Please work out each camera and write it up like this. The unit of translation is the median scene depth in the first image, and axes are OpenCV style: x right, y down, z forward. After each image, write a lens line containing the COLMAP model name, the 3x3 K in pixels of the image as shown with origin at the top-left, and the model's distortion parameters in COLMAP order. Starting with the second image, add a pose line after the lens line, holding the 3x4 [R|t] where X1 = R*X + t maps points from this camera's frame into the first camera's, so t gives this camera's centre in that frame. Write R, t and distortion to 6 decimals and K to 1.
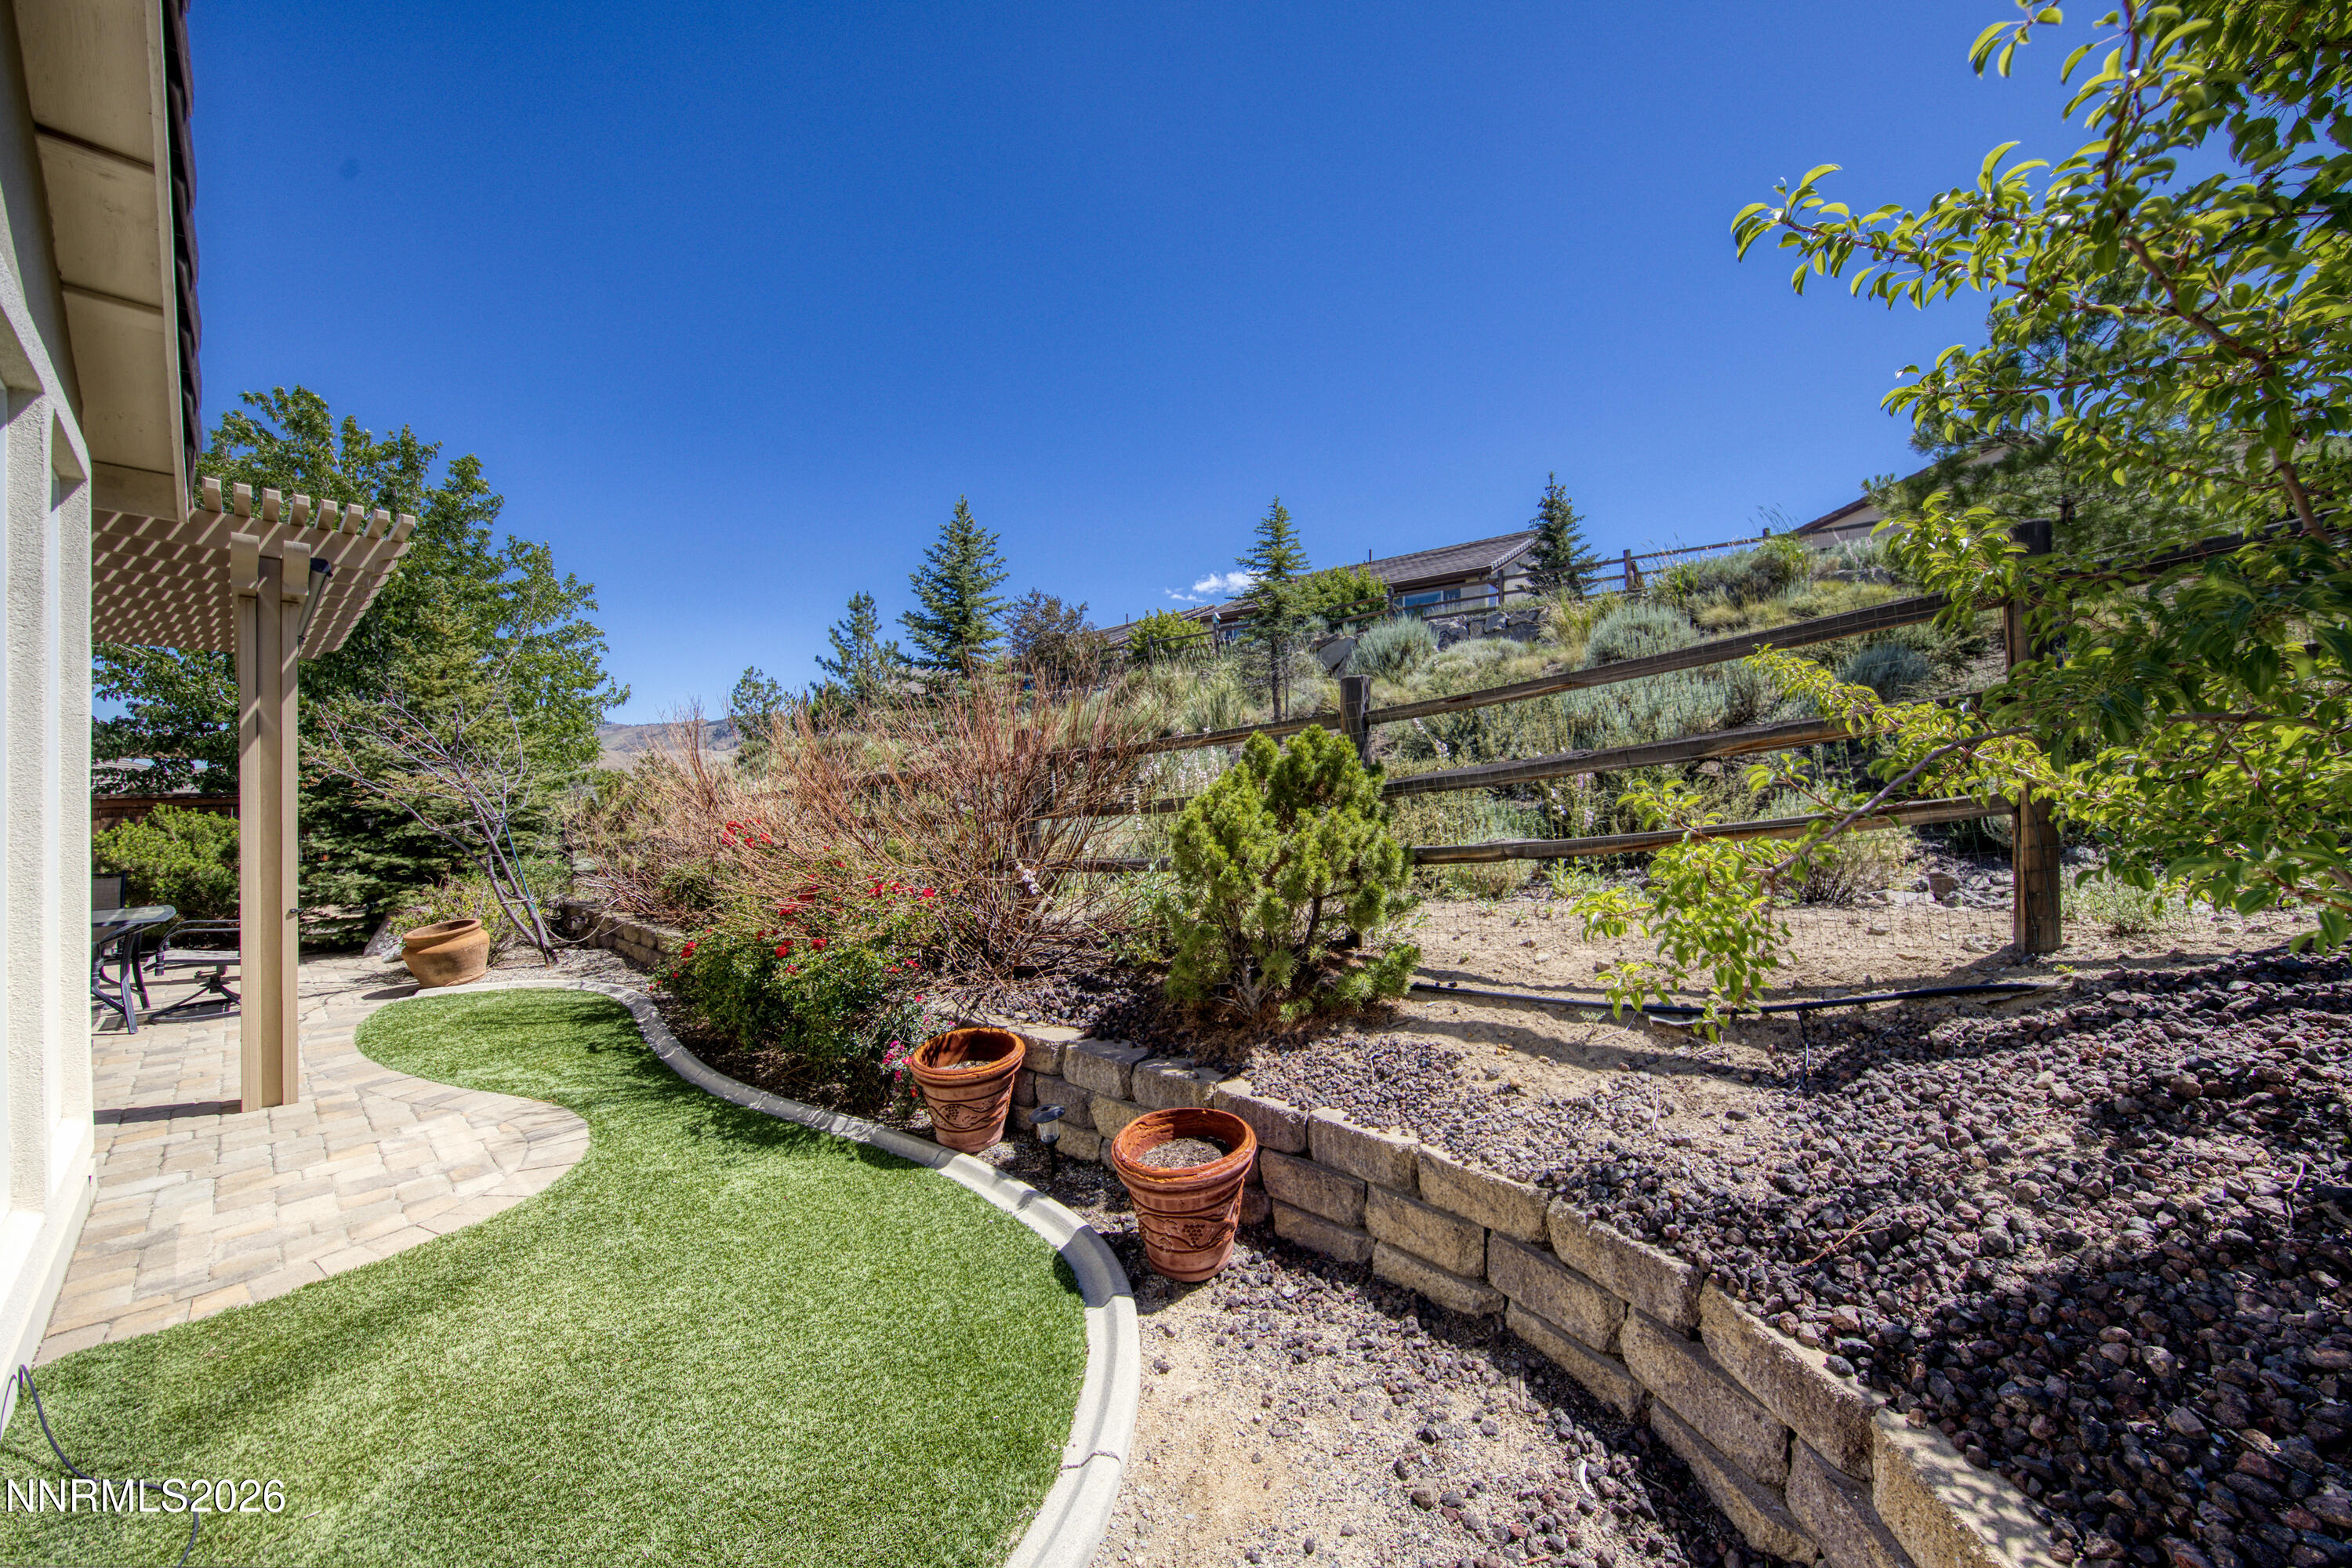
lens RADIAL K [[808.3, 0, 1179.6], [0, 808.3, 793.6], [0, 0, 1]] dist [-0.000243, -0.000104]
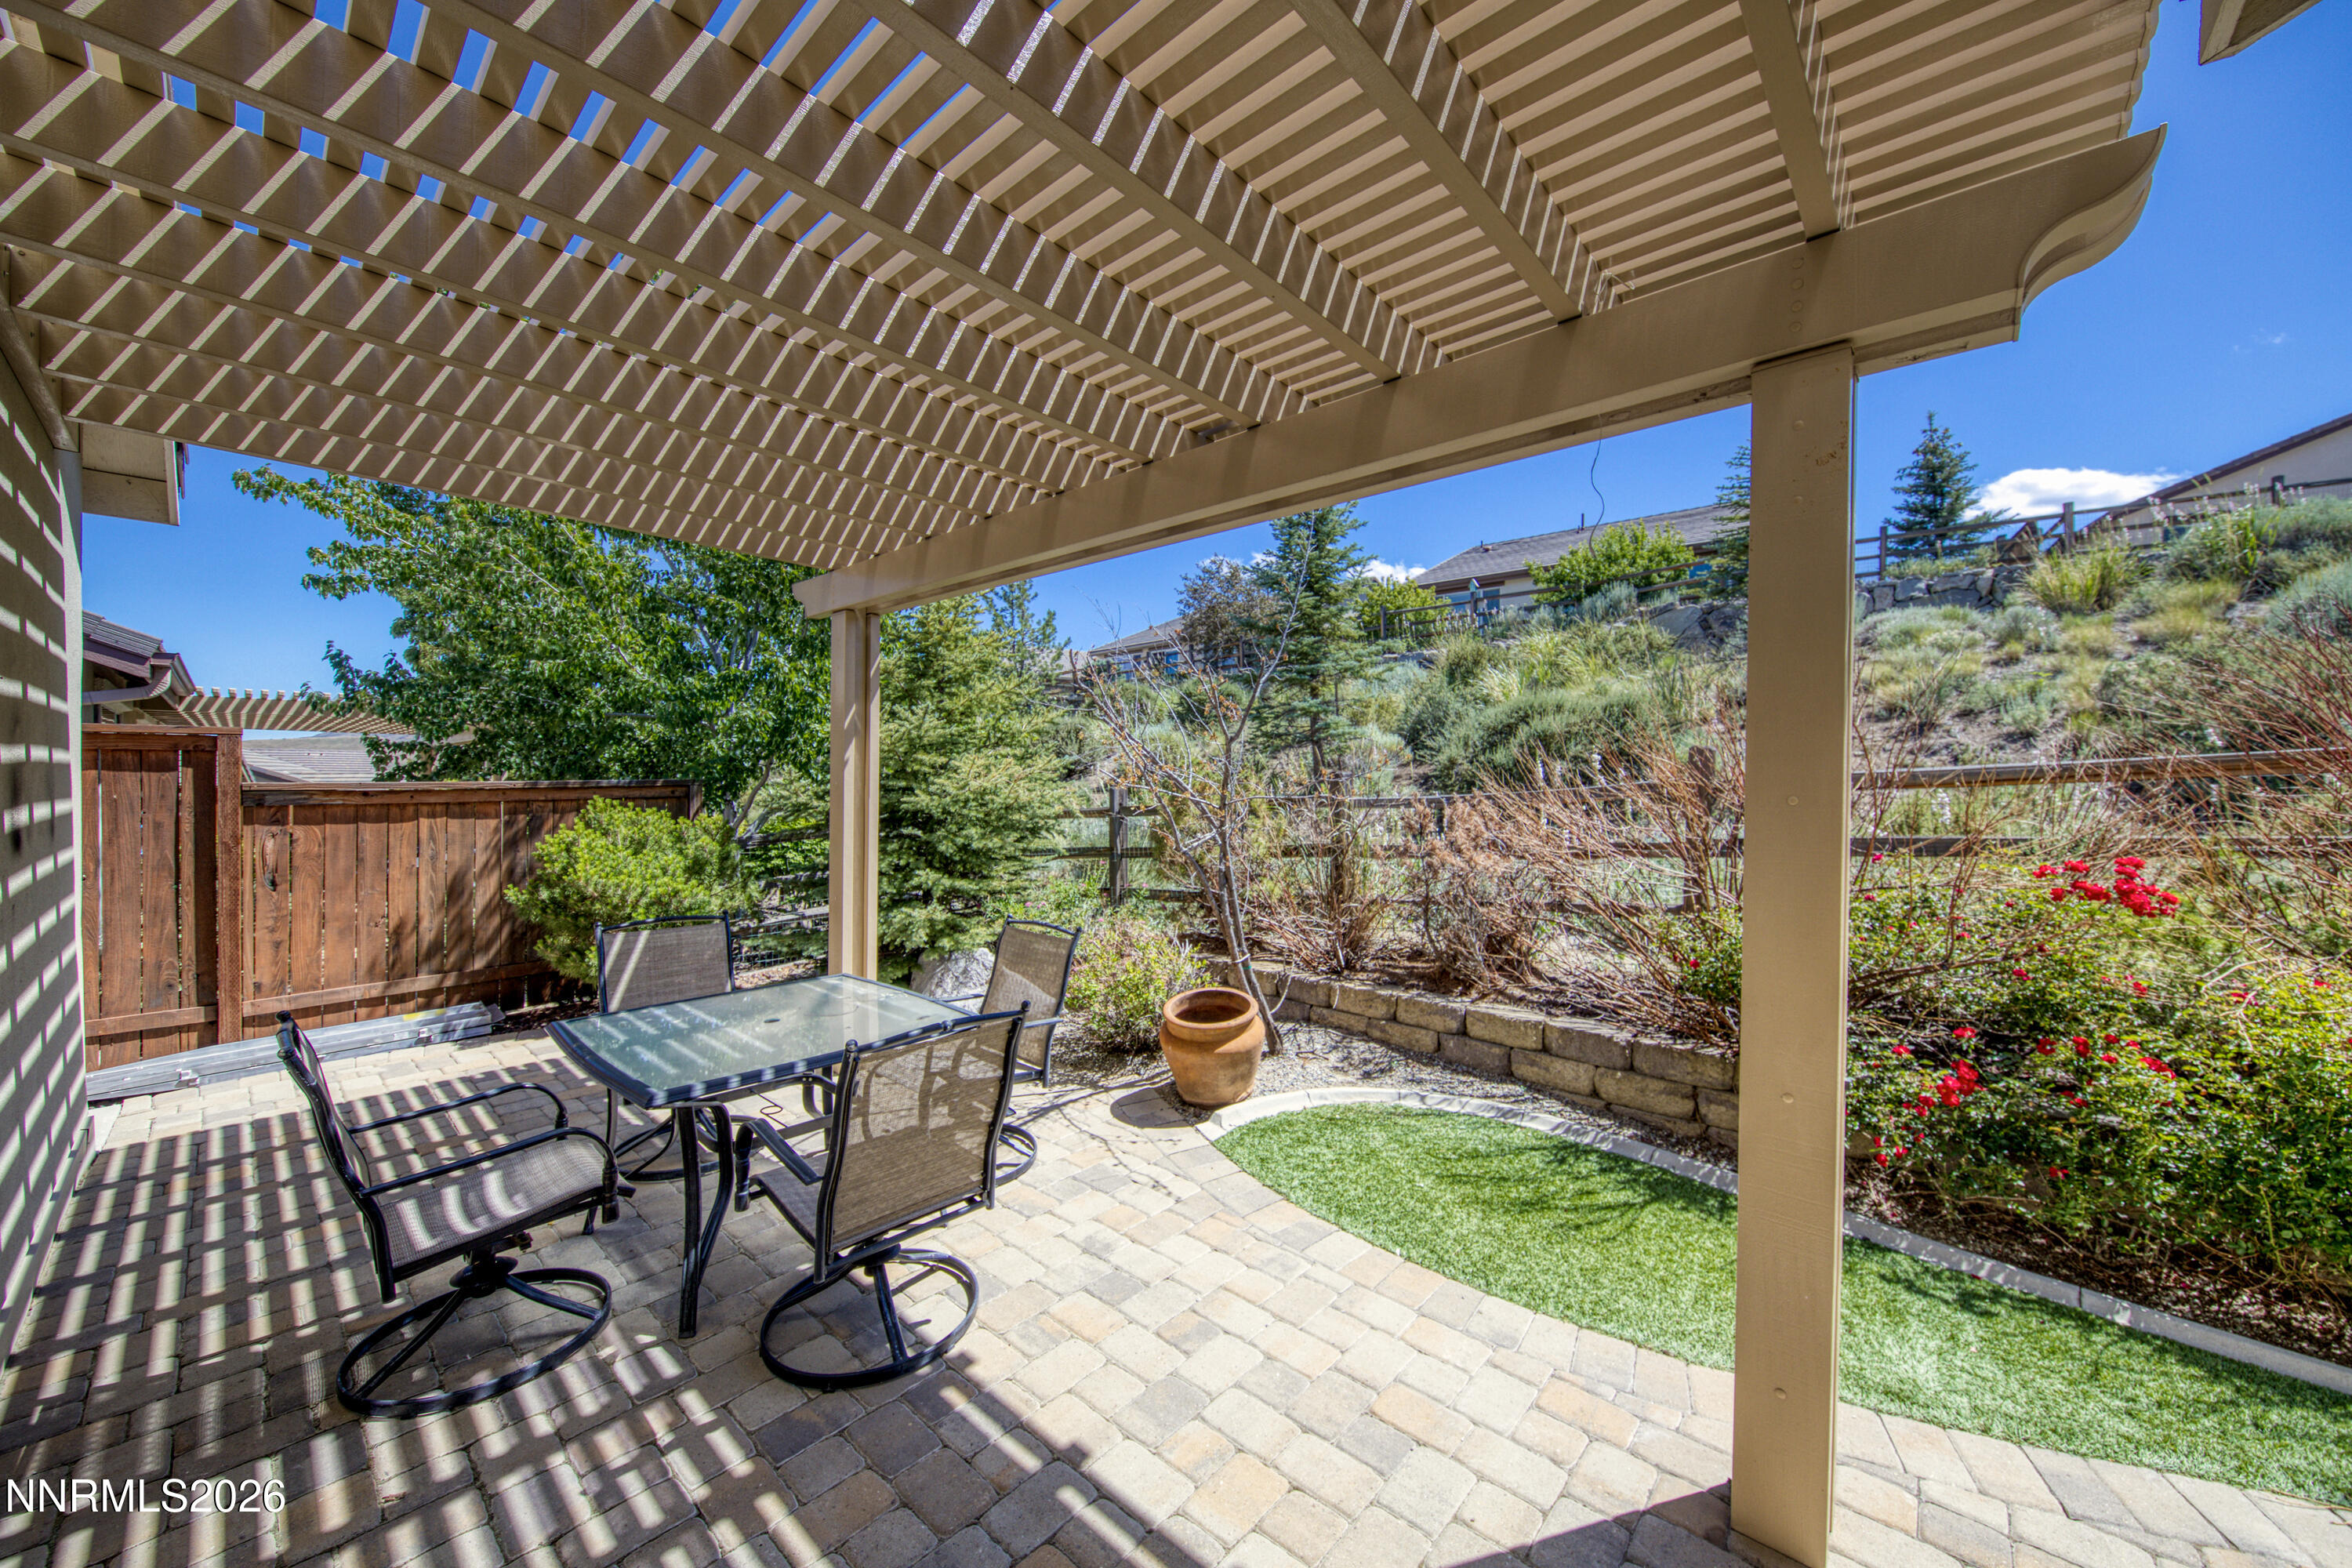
lens RADIAL K [[842.8, 0, 1234.8], [0, 842.8, 791.8], [0, 0, 1]] dist [0.001684, 0.000030]
pose [[0.999935, 0.010767, 0.003723, -0.725243], [-0.010808, 0.999880, 0.011093, -0.004771], [-0.003603, -0.011132, 0.999932, 0.286890]]
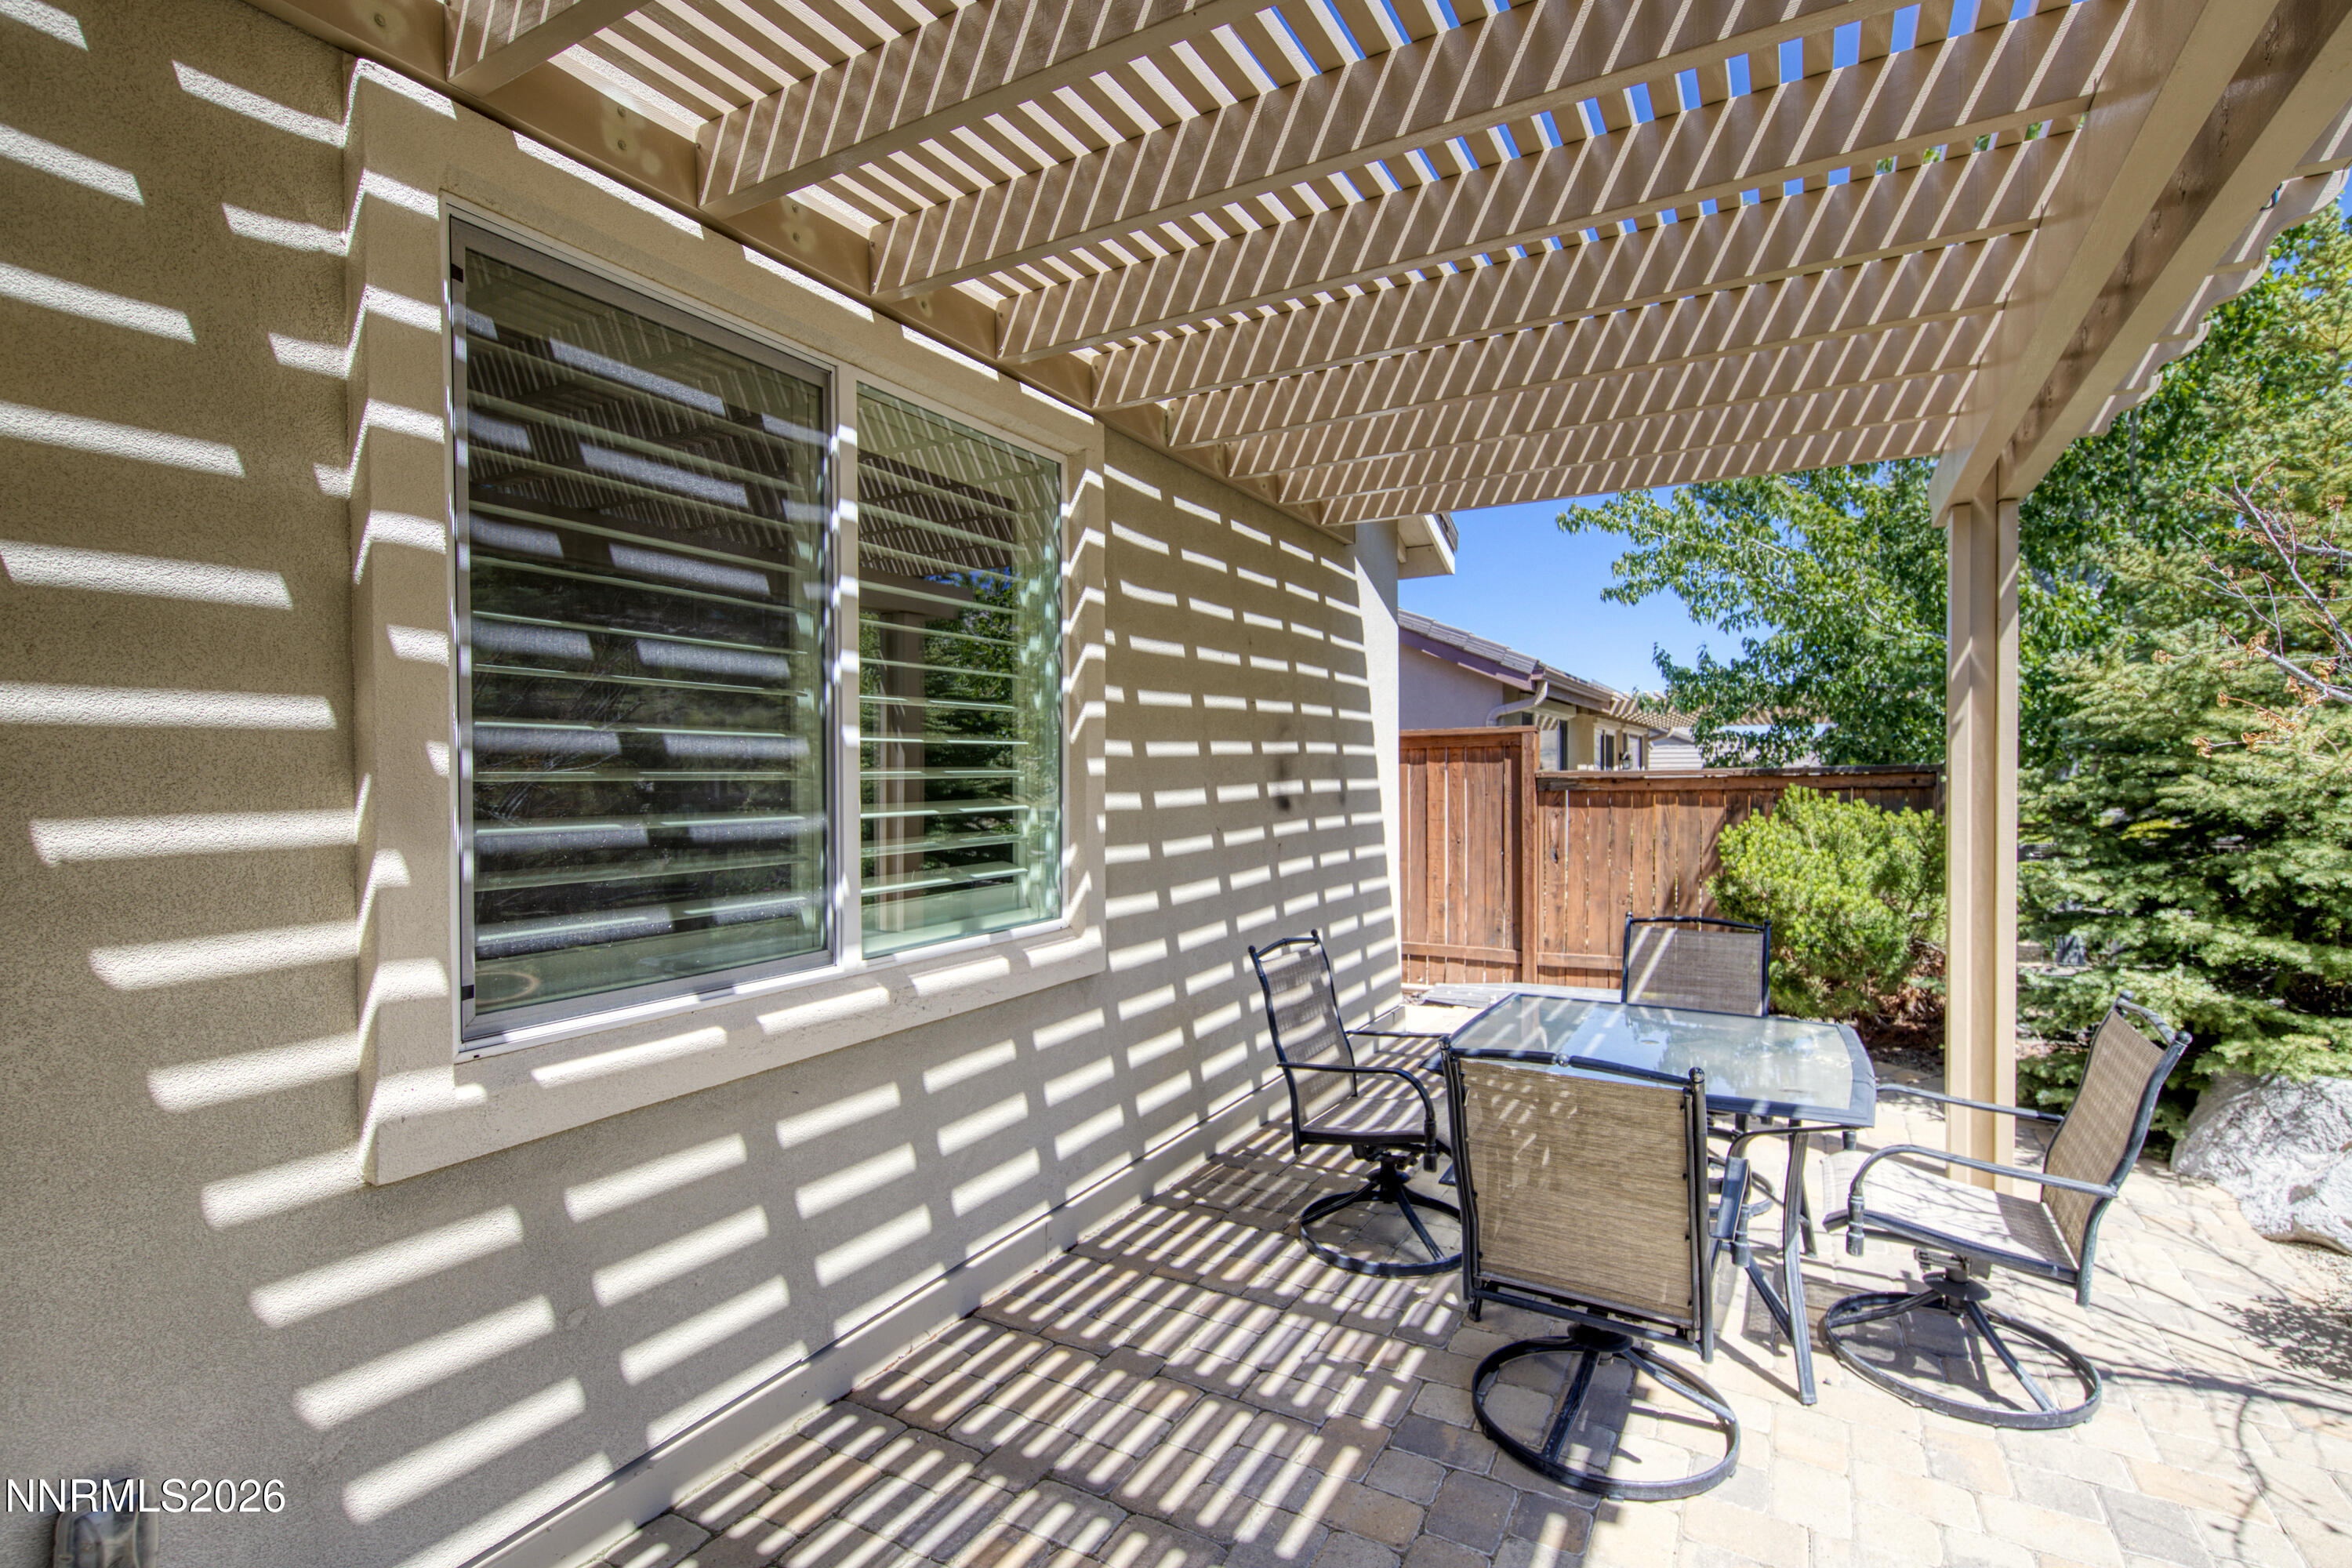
lens RADIAL K [[1097.6, 0, 1180.2], [0, 1097.6, 741.3], [0, 0, 1]] dist [-0.002074, -0.000137]
pose [[0.194172, -0.023526, -0.980685, -0.560656], [-0.000664, 0.999709, -0.024114, 0.000715], [0.980967, 0.005334, 0.194099, 0.403530]]
